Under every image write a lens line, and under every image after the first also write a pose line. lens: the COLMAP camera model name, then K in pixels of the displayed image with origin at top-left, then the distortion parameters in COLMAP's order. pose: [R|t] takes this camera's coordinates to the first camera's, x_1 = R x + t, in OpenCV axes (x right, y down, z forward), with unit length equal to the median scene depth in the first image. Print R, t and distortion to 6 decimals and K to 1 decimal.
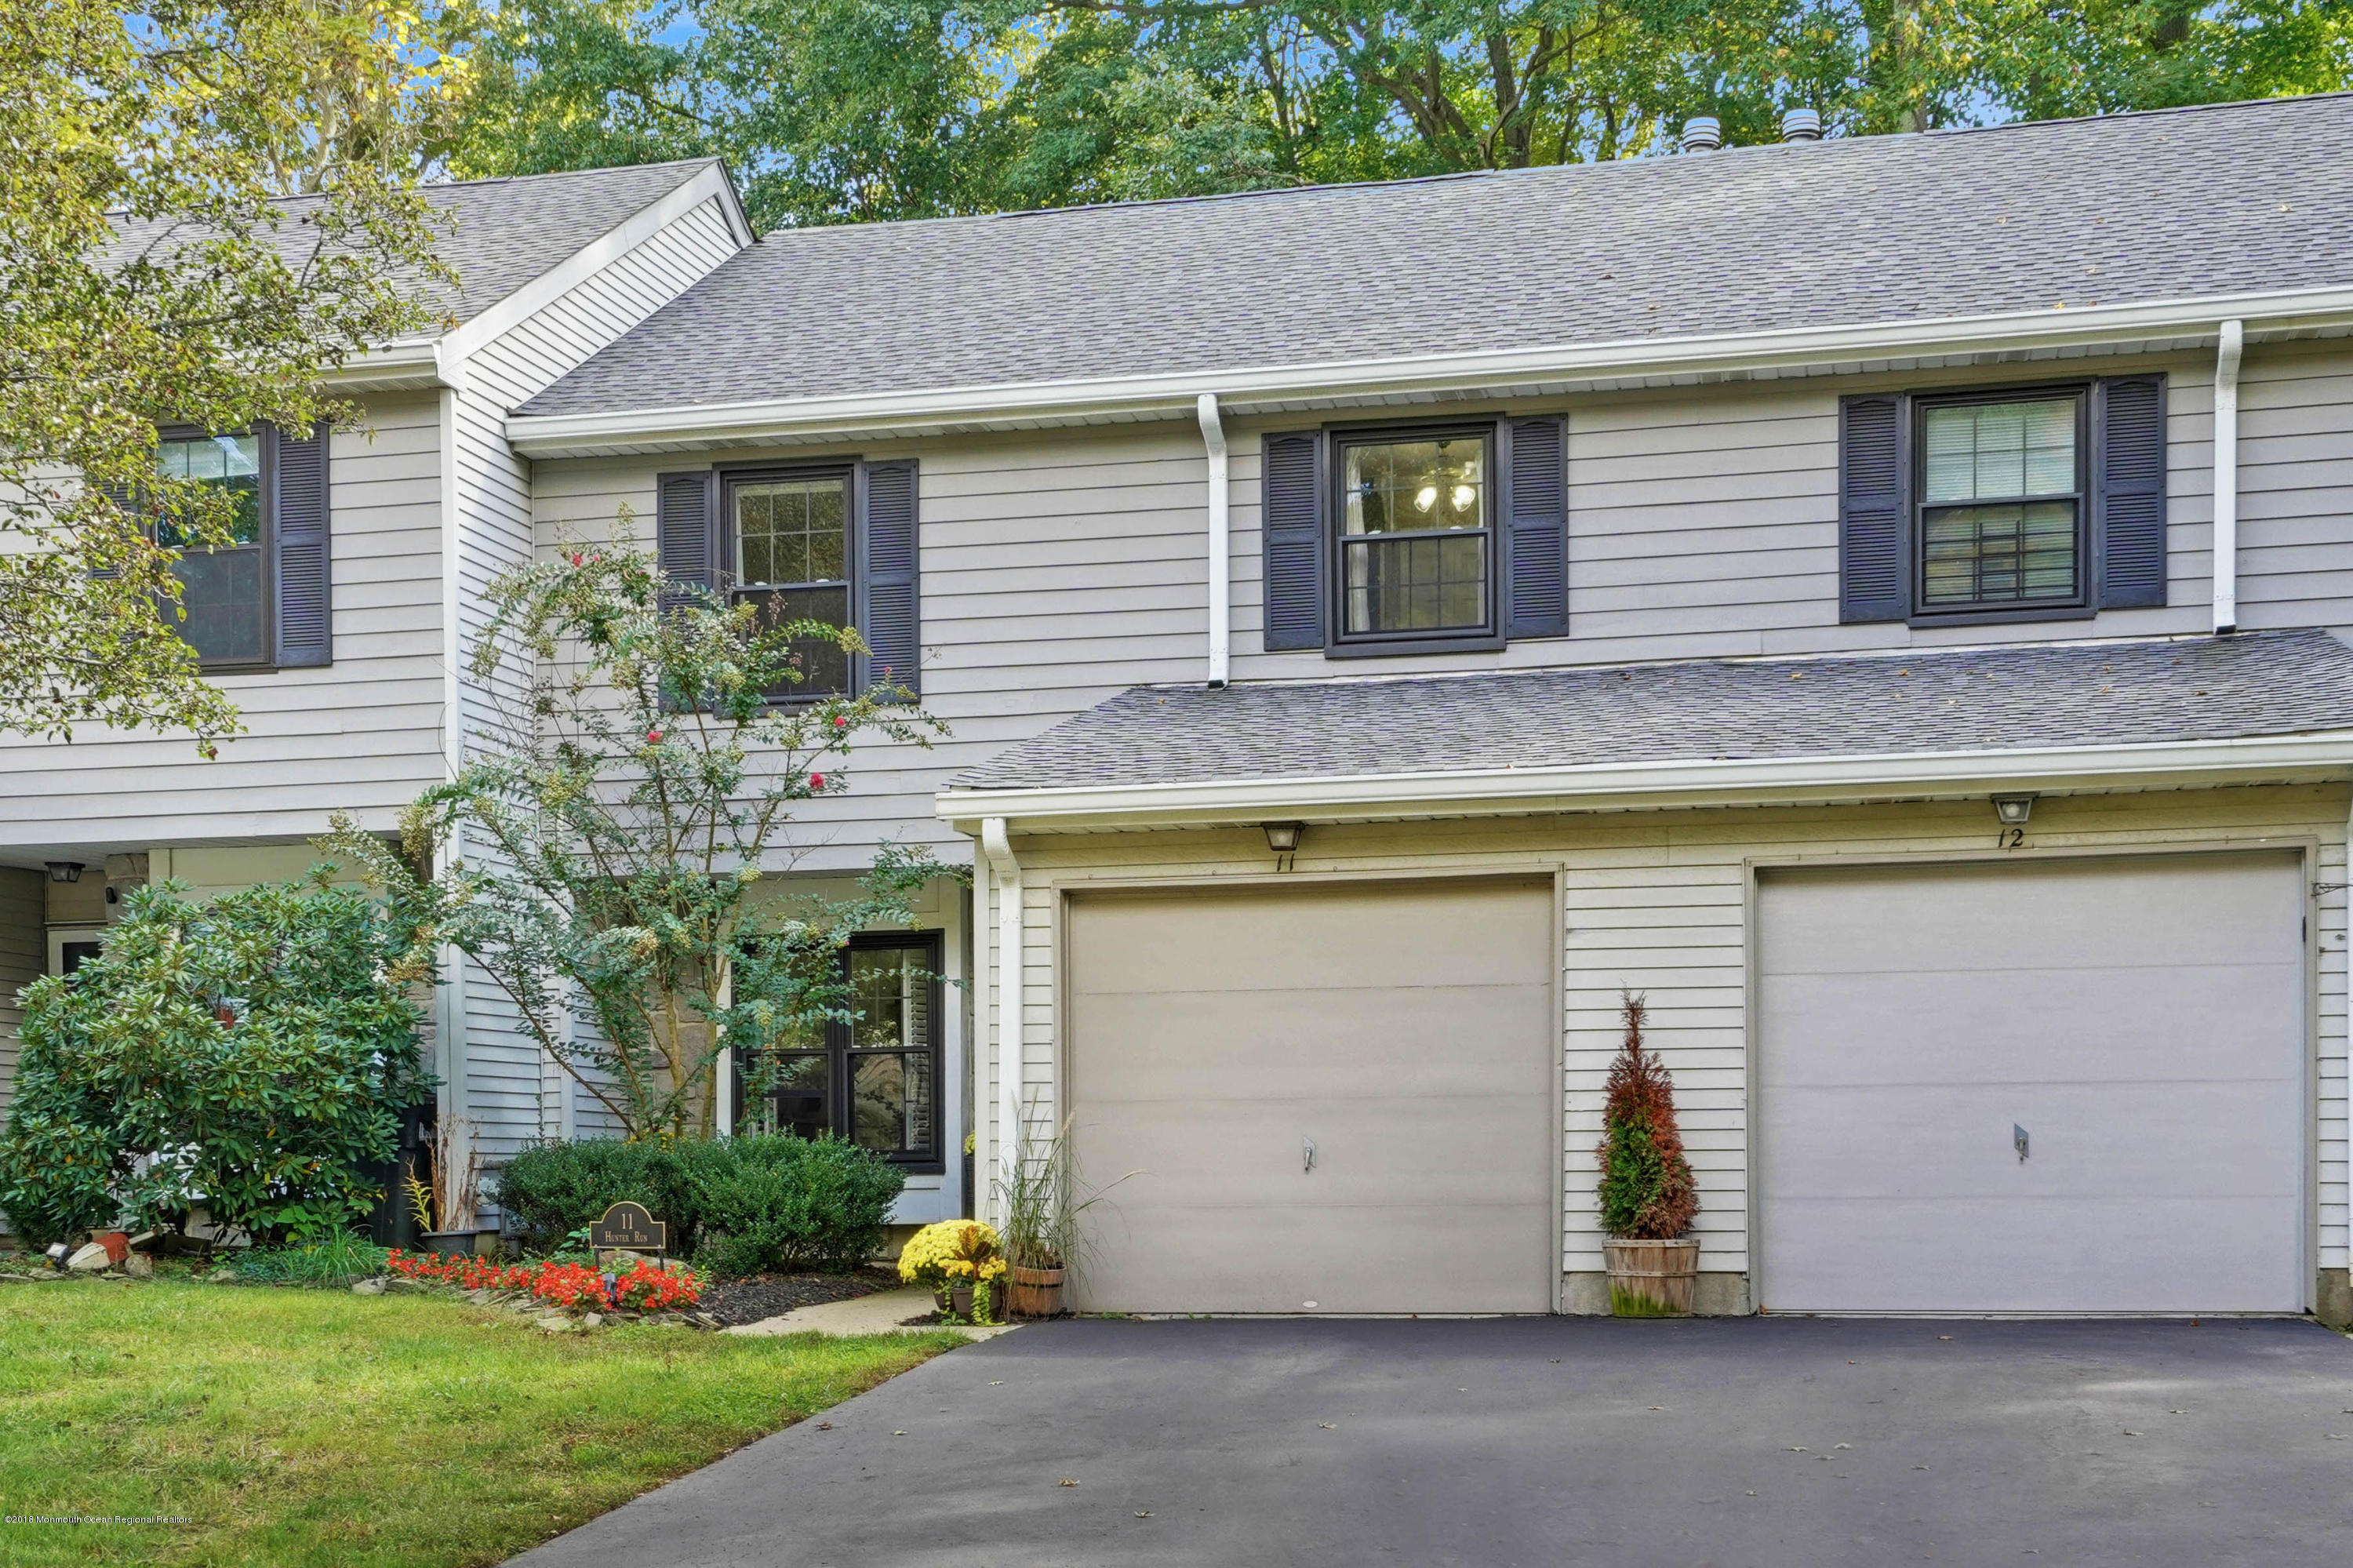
lens RADIAL K [[2140.2, 0, 1176.4], [0, 2140.2, 787.8], [0, 0, 1]] dist [0.013682, 0.000000]
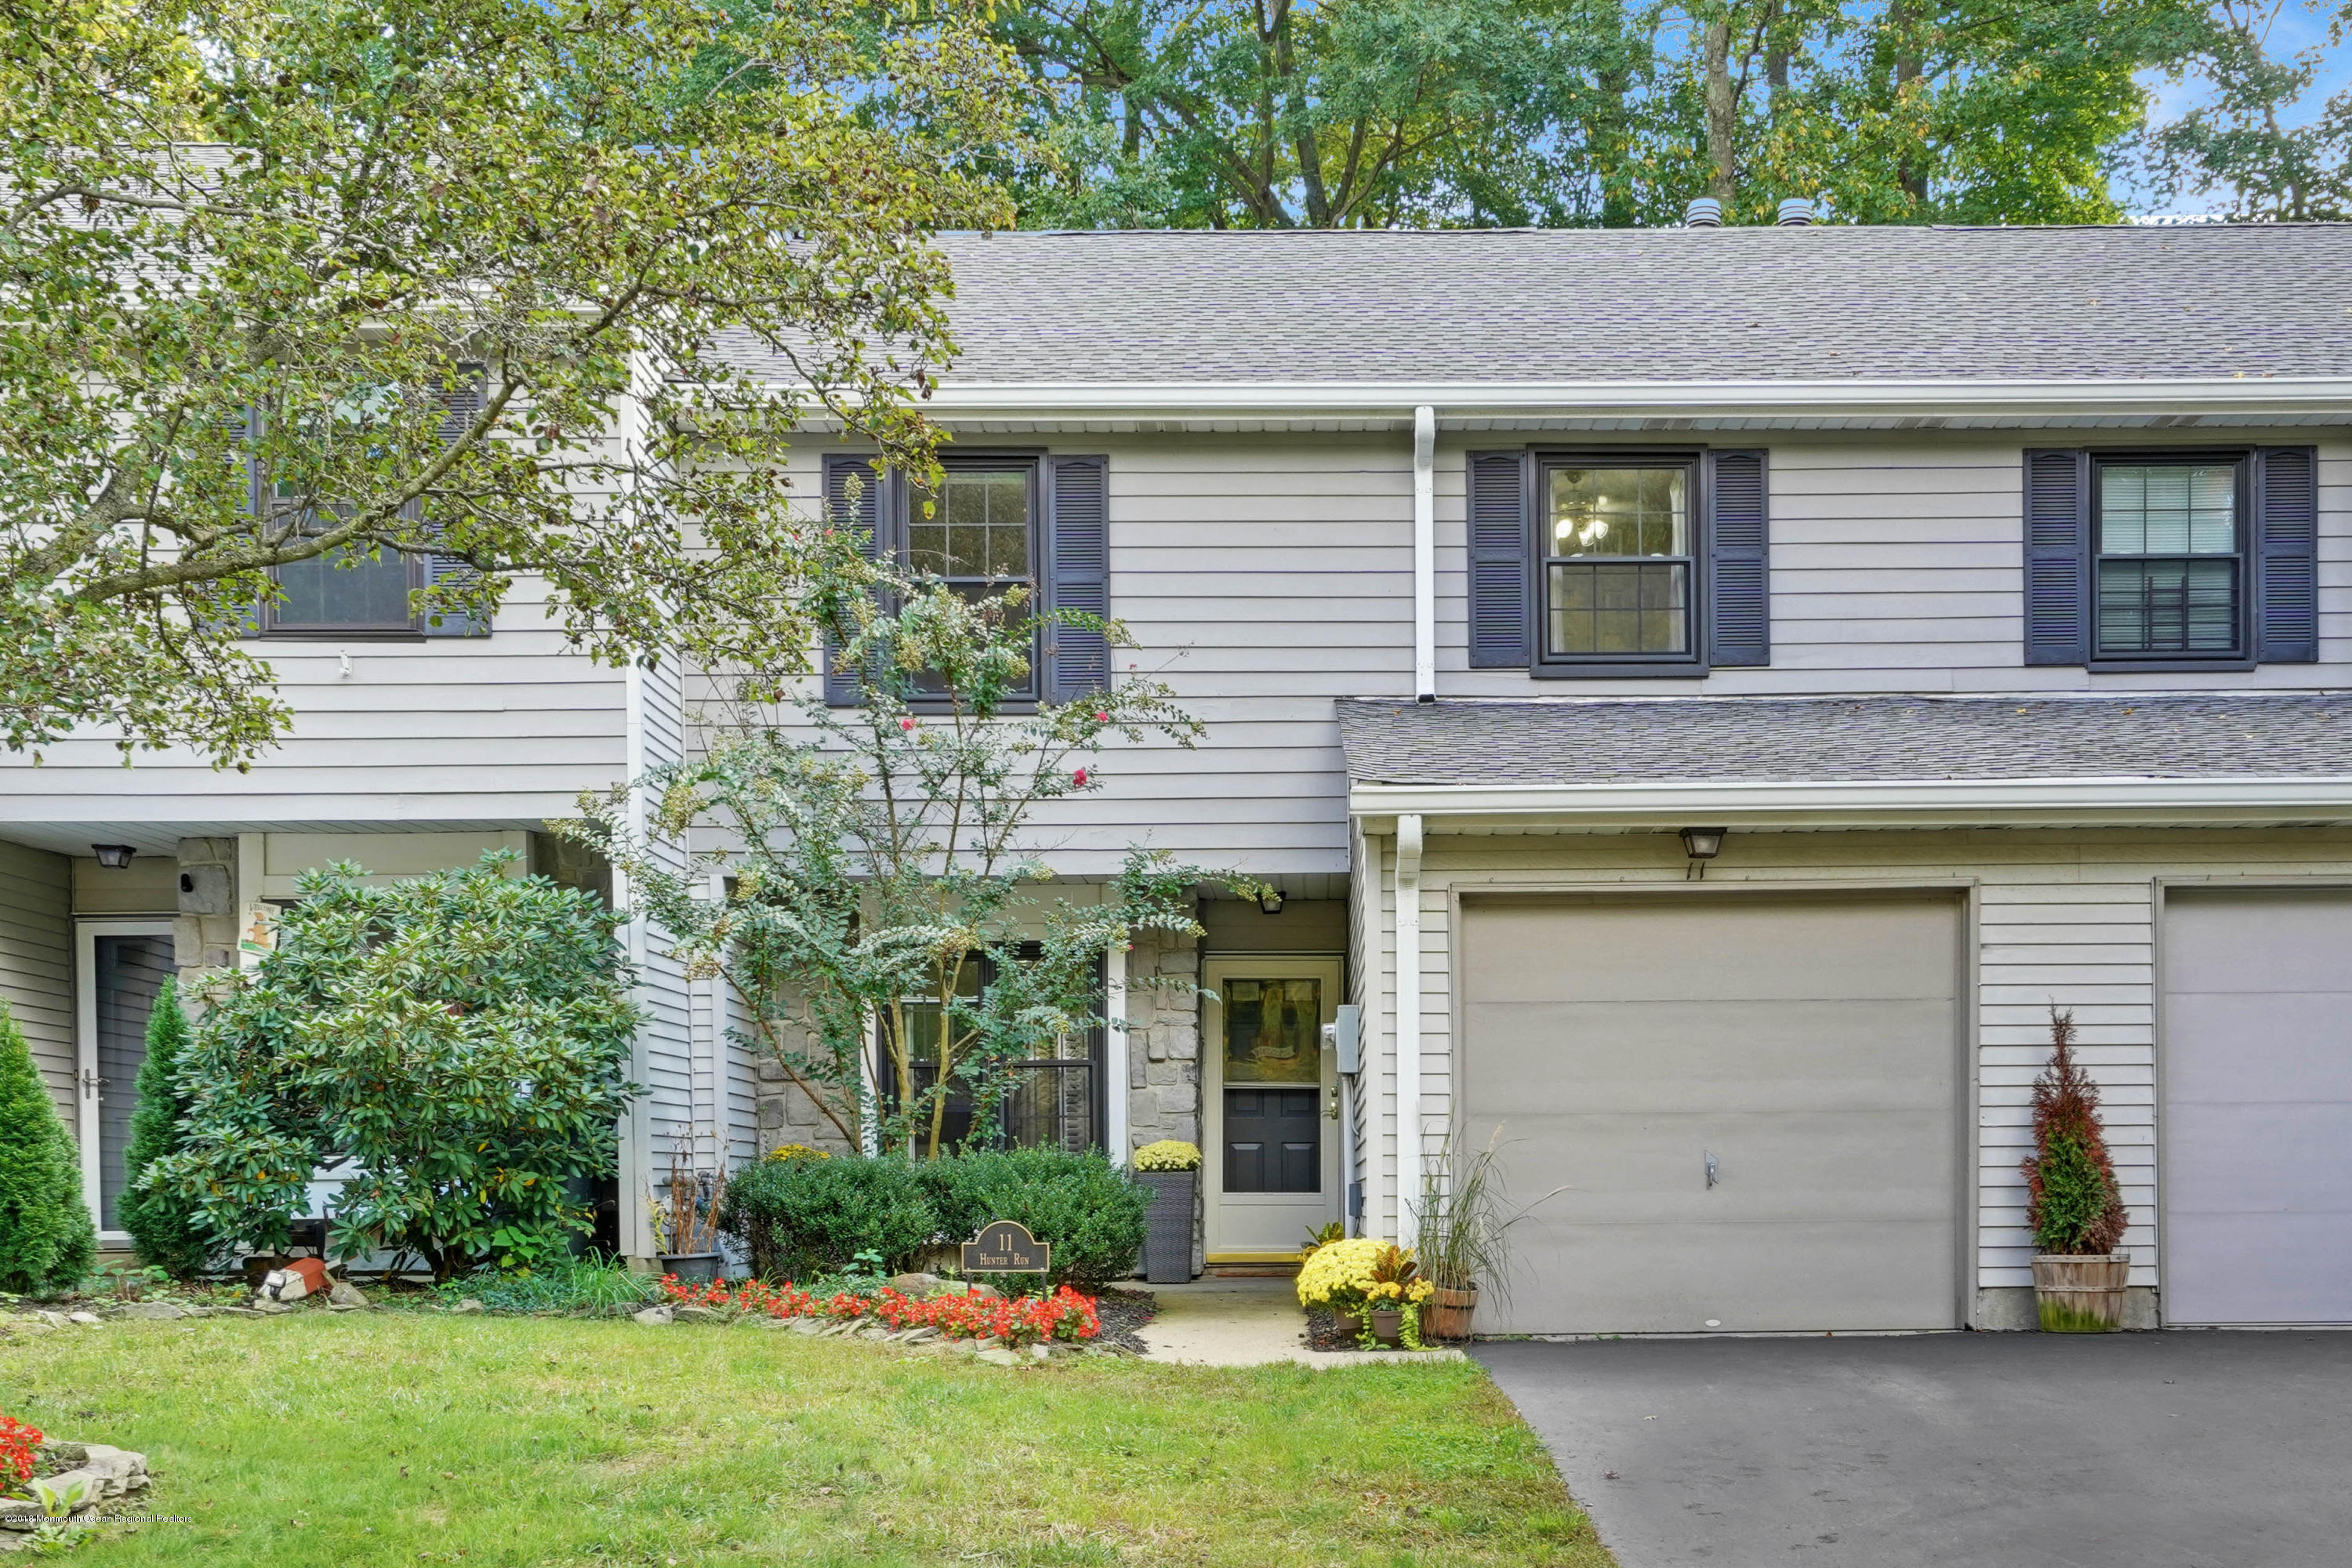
lens RADIAL K [[1954.2, 0, 1182.7], [0, 1954.2, 864.6], [0, 0, 1]] dist [0.004888, 0.009208]
pose [[0.982965, 0.028133, 0.181626, -0.292683], [-0.030605, 0.999473, 0.010825, 0.025459], [-0.181226, -0.016200, 0.983308, 0.144777]]
